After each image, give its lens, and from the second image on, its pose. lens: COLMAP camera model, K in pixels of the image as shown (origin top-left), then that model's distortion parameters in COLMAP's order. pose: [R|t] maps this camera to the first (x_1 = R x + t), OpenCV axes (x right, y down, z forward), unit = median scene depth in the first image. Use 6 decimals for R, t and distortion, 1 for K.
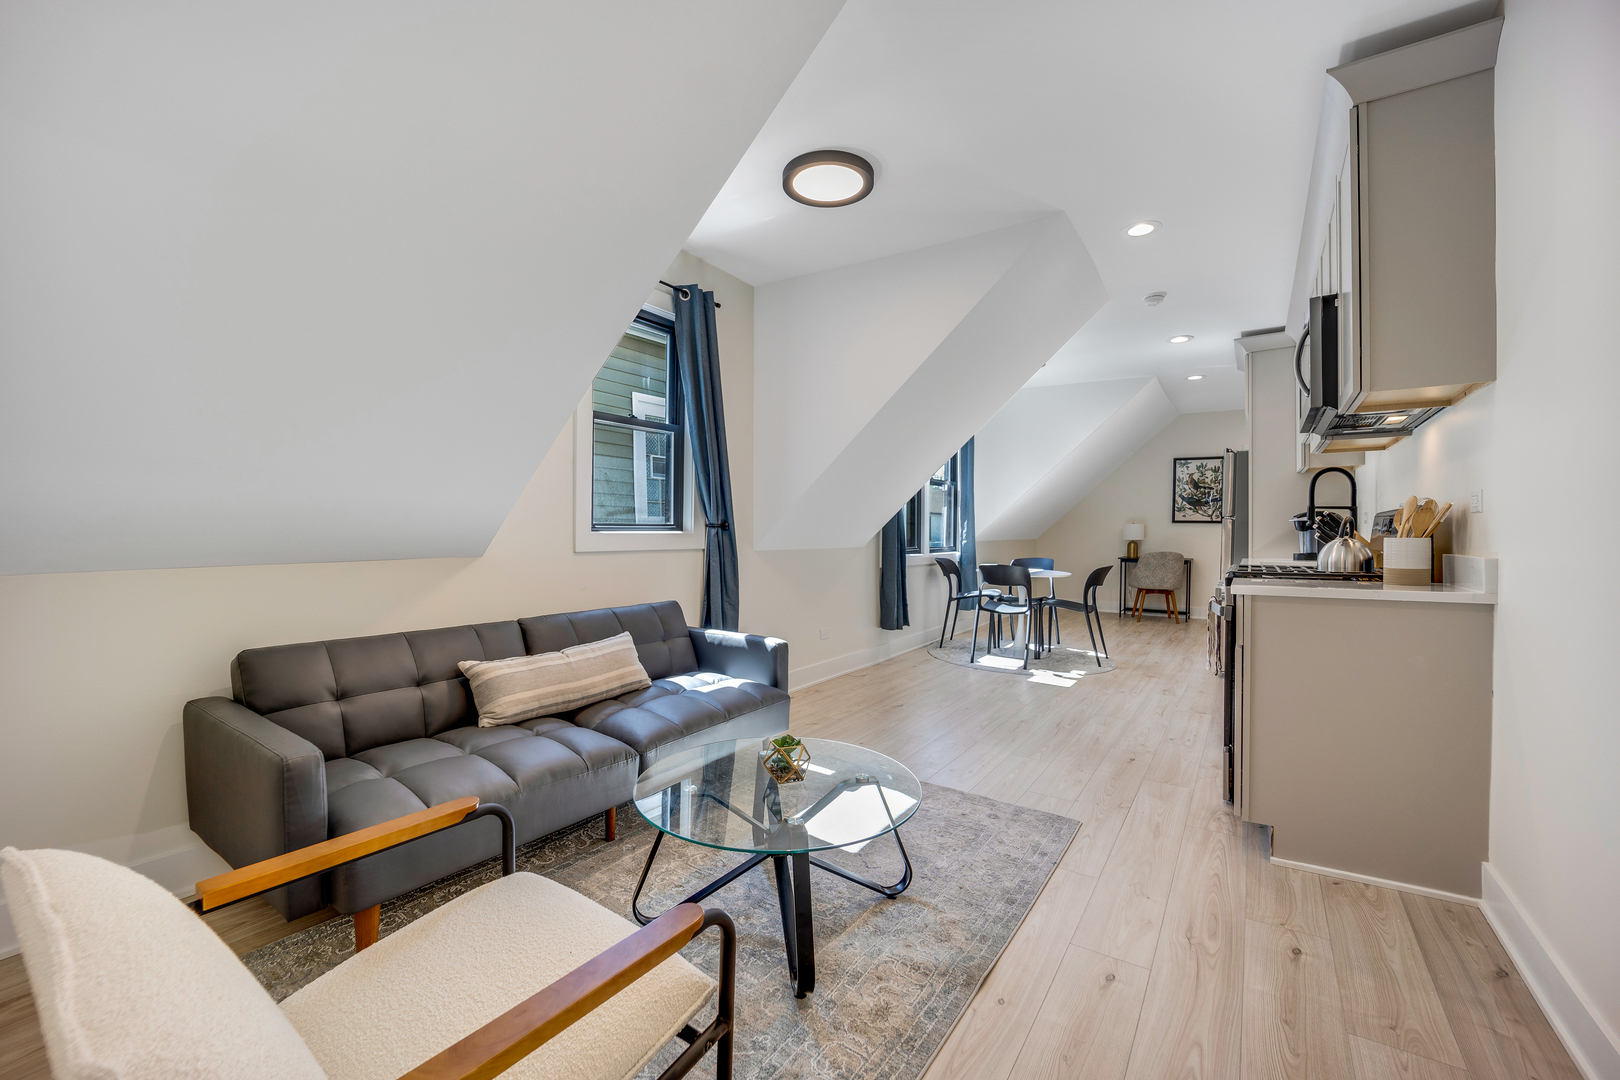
lens RADIAL K [[657.0, 0, 805.3], [0, 657.0, 542.1], [0, 0, 1]] dist [-0.023919, 0.000058]
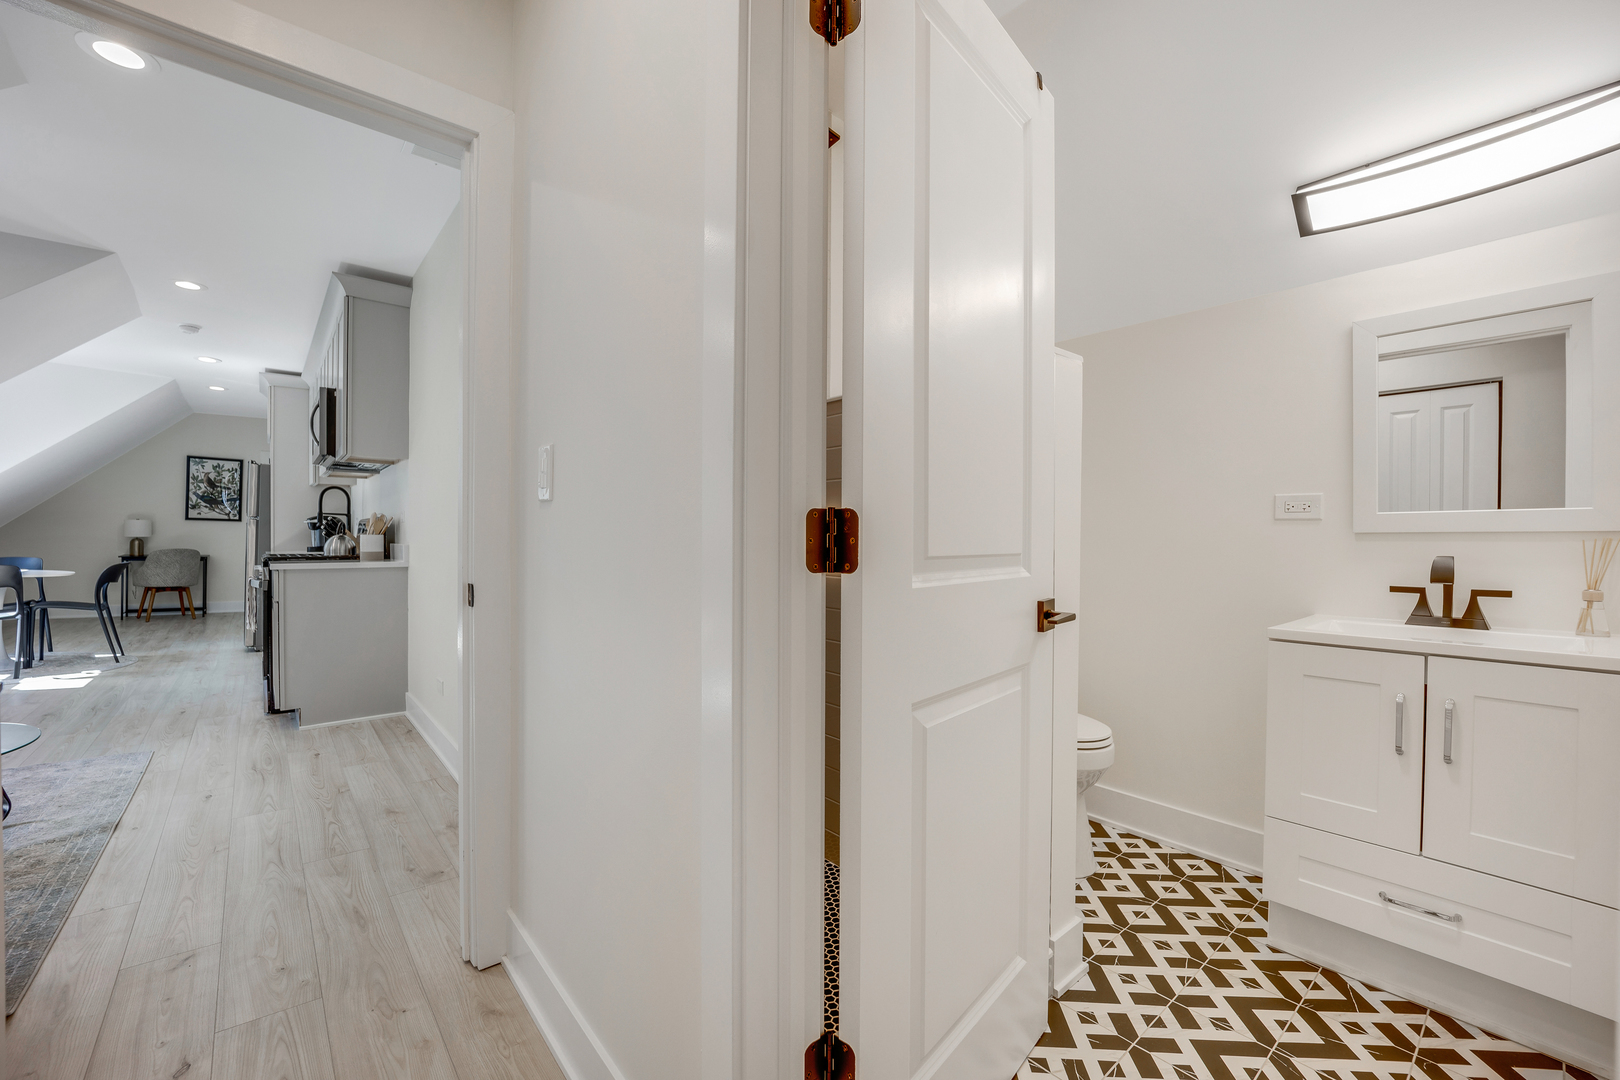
lens RADIAL K [[657.0, 0, 805.3], [0, 657.0, 542.1], [0, 0, 1]] dist [-0.023919, 0.000058]
pose [[0.263796, -0.006716, 0.964555, -0.252224], [0.003304, 0.999976, 0.006059, 0.003424], [-0.964573, 0.001588, 0.263812, -0.327106]]
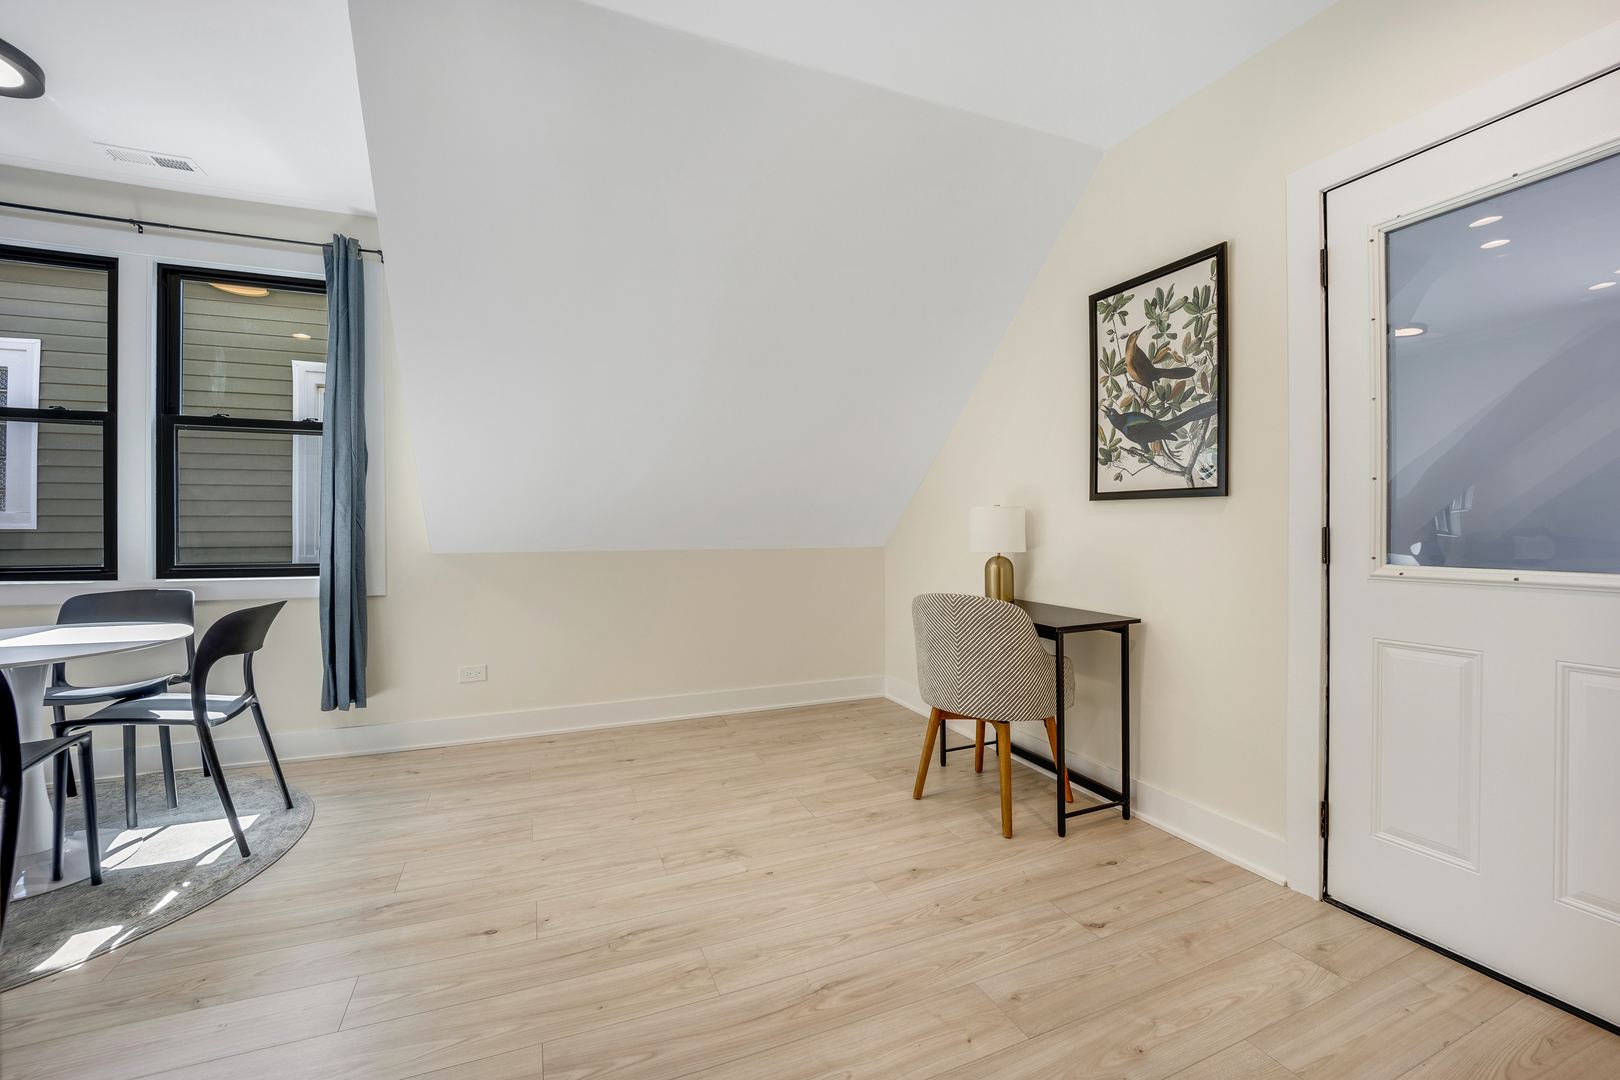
lens RADIAL K [[673.3, 0, 800.2], [0, 673.3, 515.6], [0, 0, 1]] dist [-0.015862, -0.000271]
pose [[0.835214, -0.016709, -0.549671, 1.132851], [-0.007338, 0.999111, -0.041521, -0.014146], [0.549876, 0.038712, 0.834349, 1.187994]]
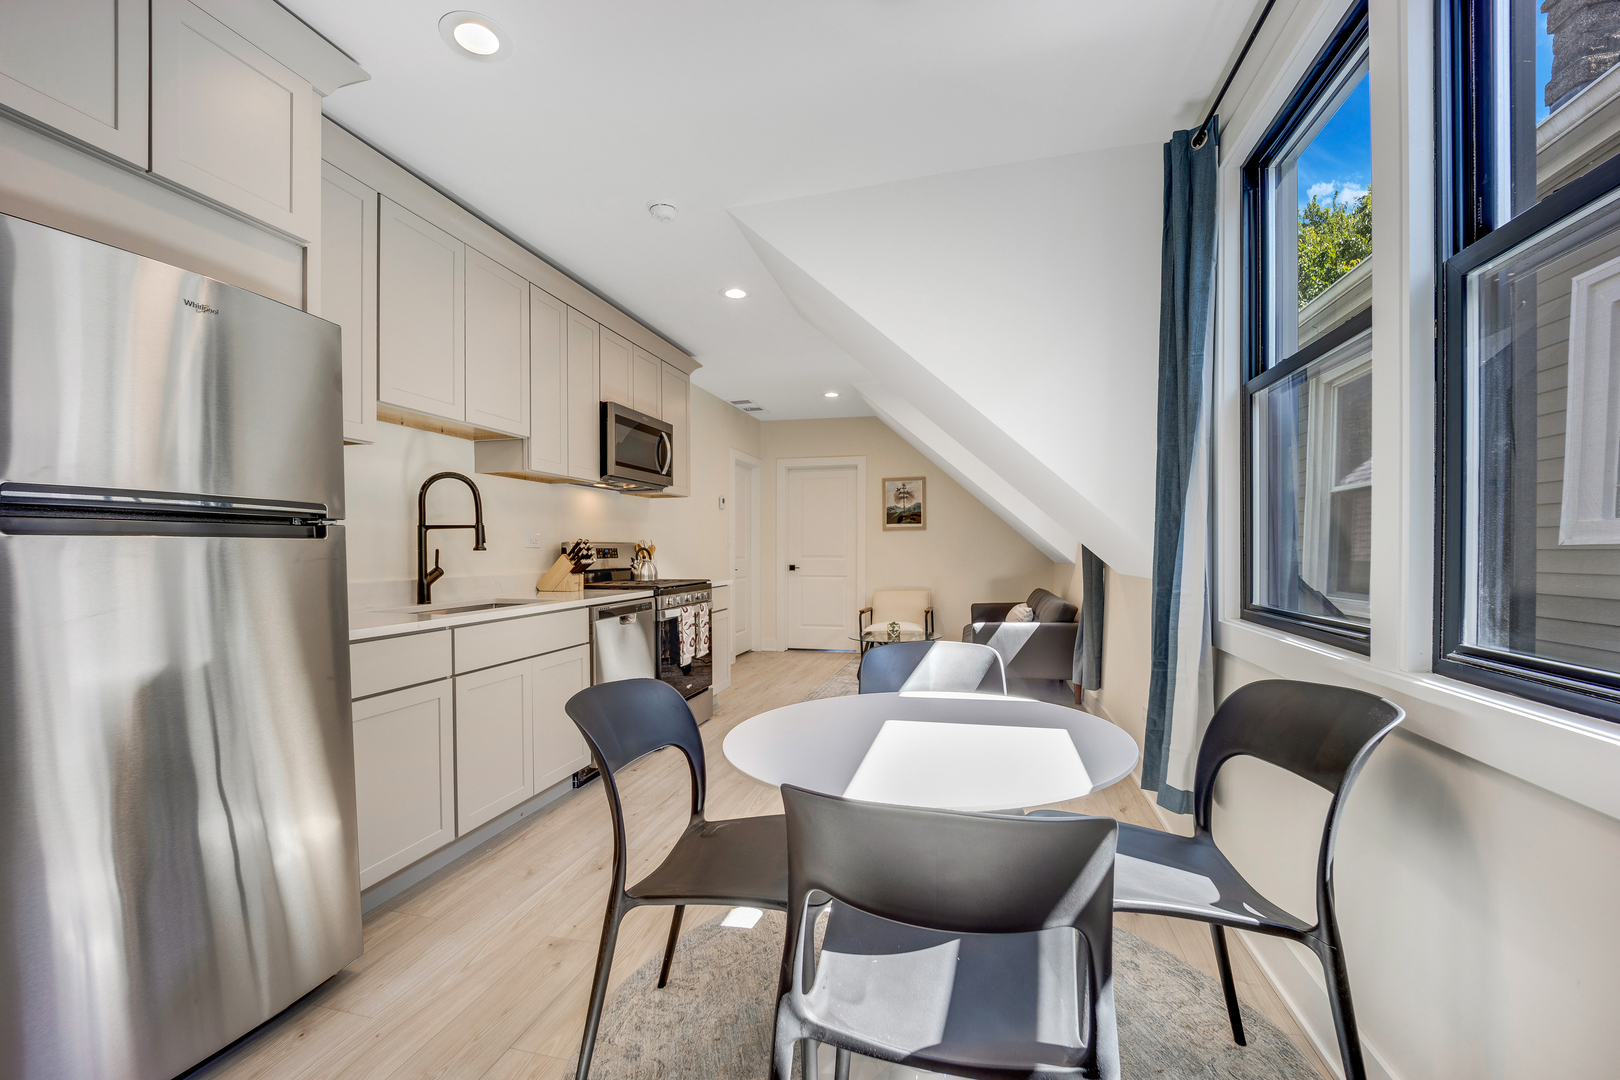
lens RADIAL K [[666.8, 0, 797.4], [0, 666.8, 561.8], [0, 0, 1]] dist [-0.022798, 0.000001]
pose [[-0.944269, 0.012869, -0.328924, 0.576357], [0.003547, 0.999575, 0.028927, -0.027469], [0.329156, 0.026148, -0.943913, 1.544419]]
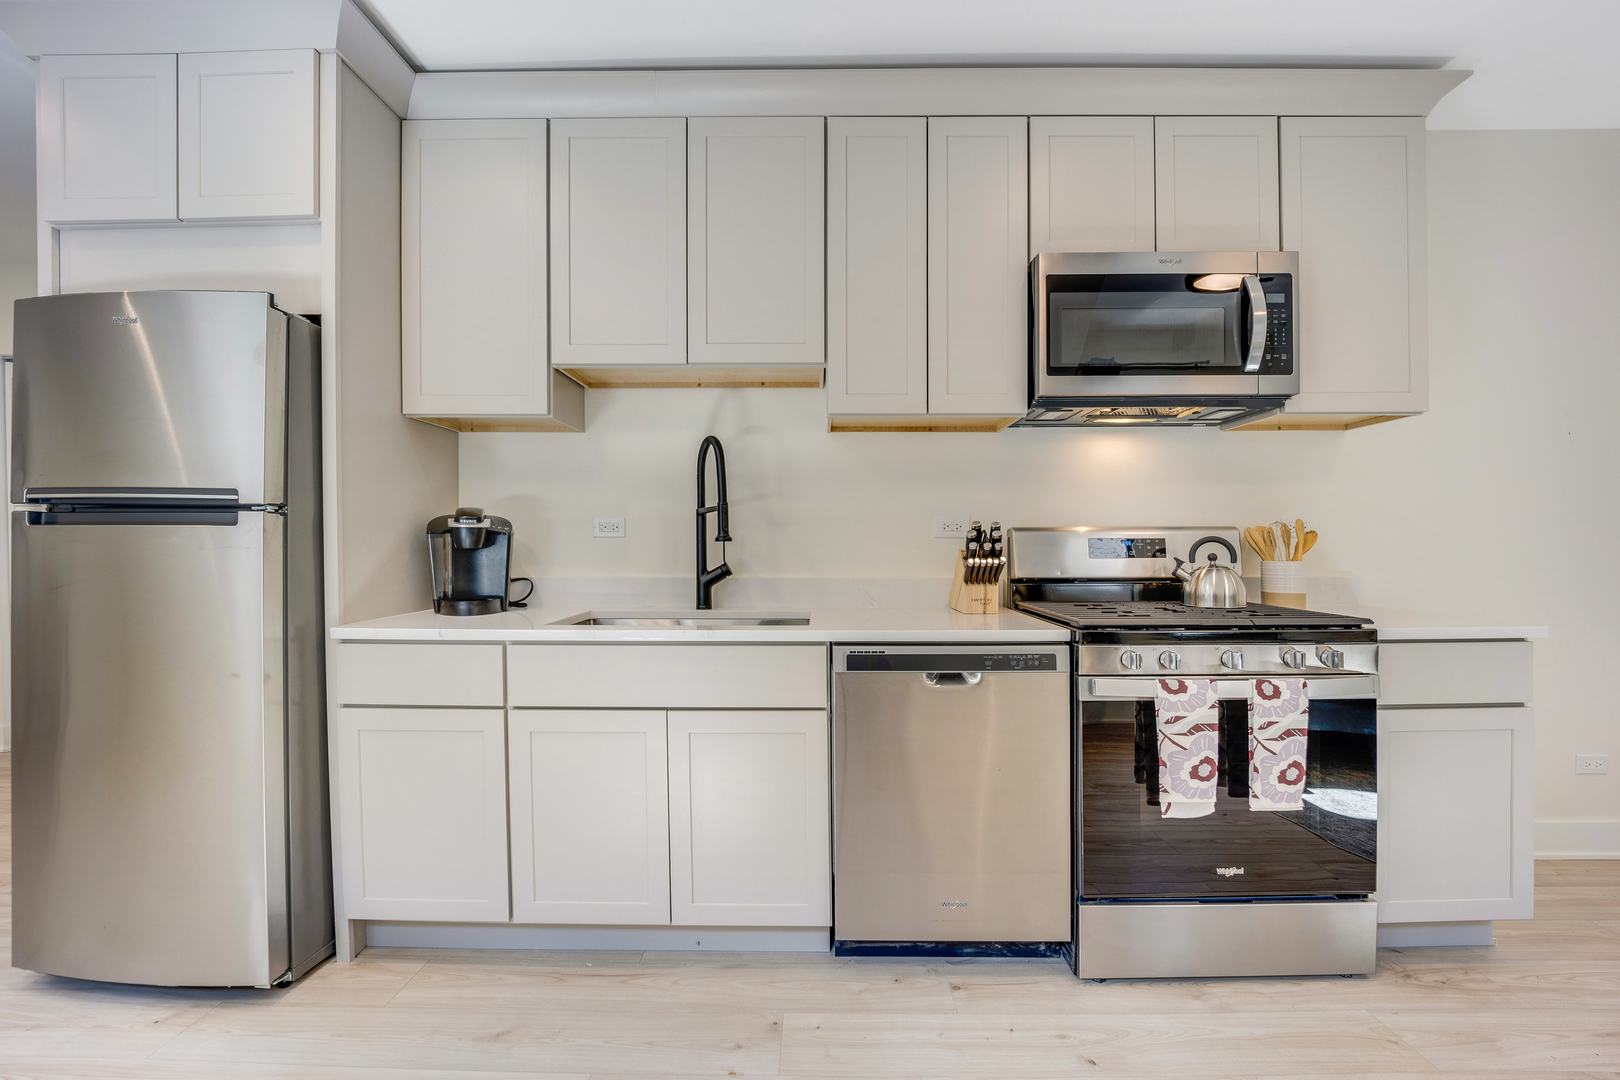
lens RADIAL K [[666.8, 0, 797.4], [0, 666.8, 561.8], [0, 0, 1]] dist [-0.022798, 0.000001]
pose [[-0.553562, -0.018774, 0.832596, 0.249825], [0.009098, 0.999550, 0.028588, -0.019548], [-0.832758, 0.023400, -0.553142, 1.047868]]
